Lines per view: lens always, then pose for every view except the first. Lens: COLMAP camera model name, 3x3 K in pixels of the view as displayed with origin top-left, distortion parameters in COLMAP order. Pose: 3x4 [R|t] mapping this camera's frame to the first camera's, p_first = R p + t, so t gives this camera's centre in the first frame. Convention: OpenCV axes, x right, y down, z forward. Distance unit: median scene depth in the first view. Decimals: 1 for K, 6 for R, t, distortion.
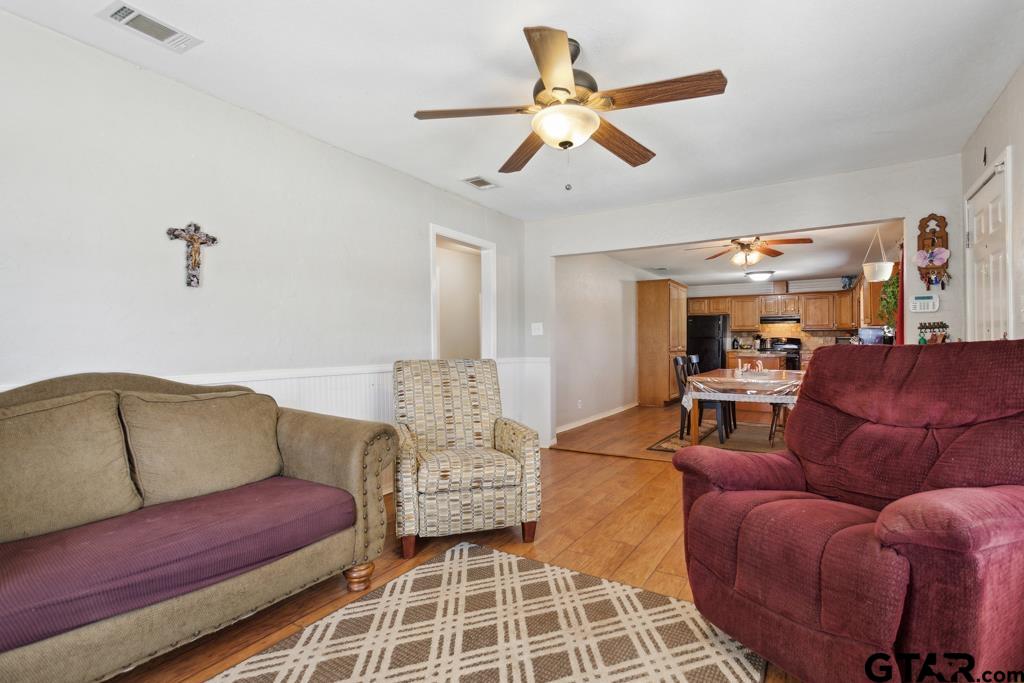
lens RADIAL K [[495.4, 0, 512.0], [0, 495.4, 341.5], [0, 0, 1]] dist [0.012896, 0.000597]
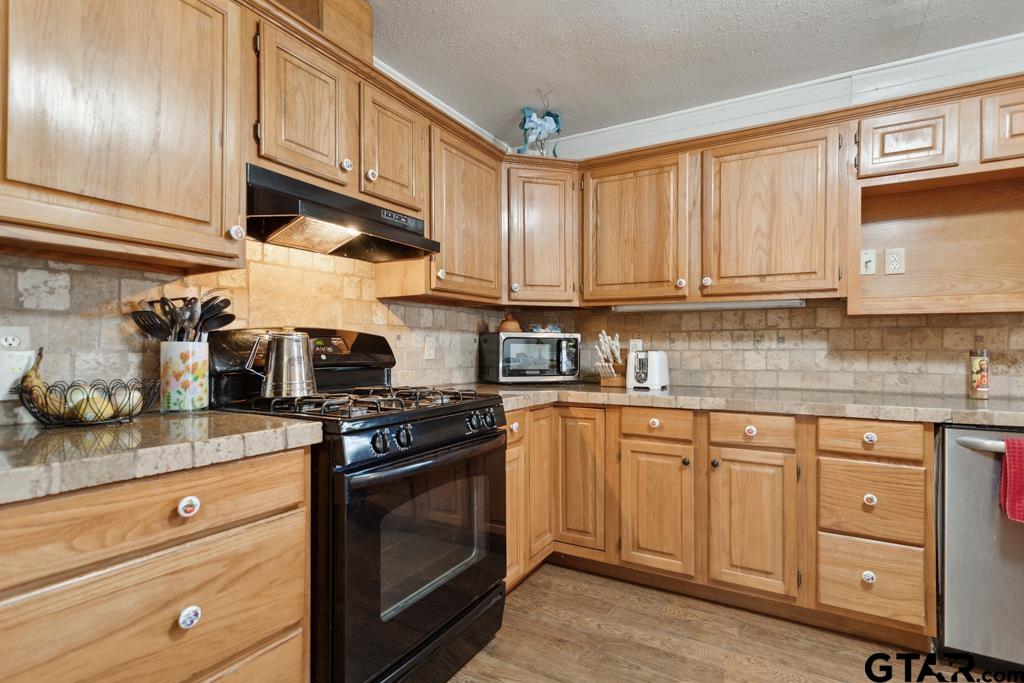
lens RADIAL K [[495.4, 0, 512.0], [0, 495.4, 341.5], [0, 0, 1]] dist [0.012896, 0.000597]
pose [[-0.027052, 0.012369, 0.999558, 0.363135], [-0.005230, 0.999908, -0.012515, -0.001560], [-0.999620, -0.005566, -0.026985, 0.923852]]
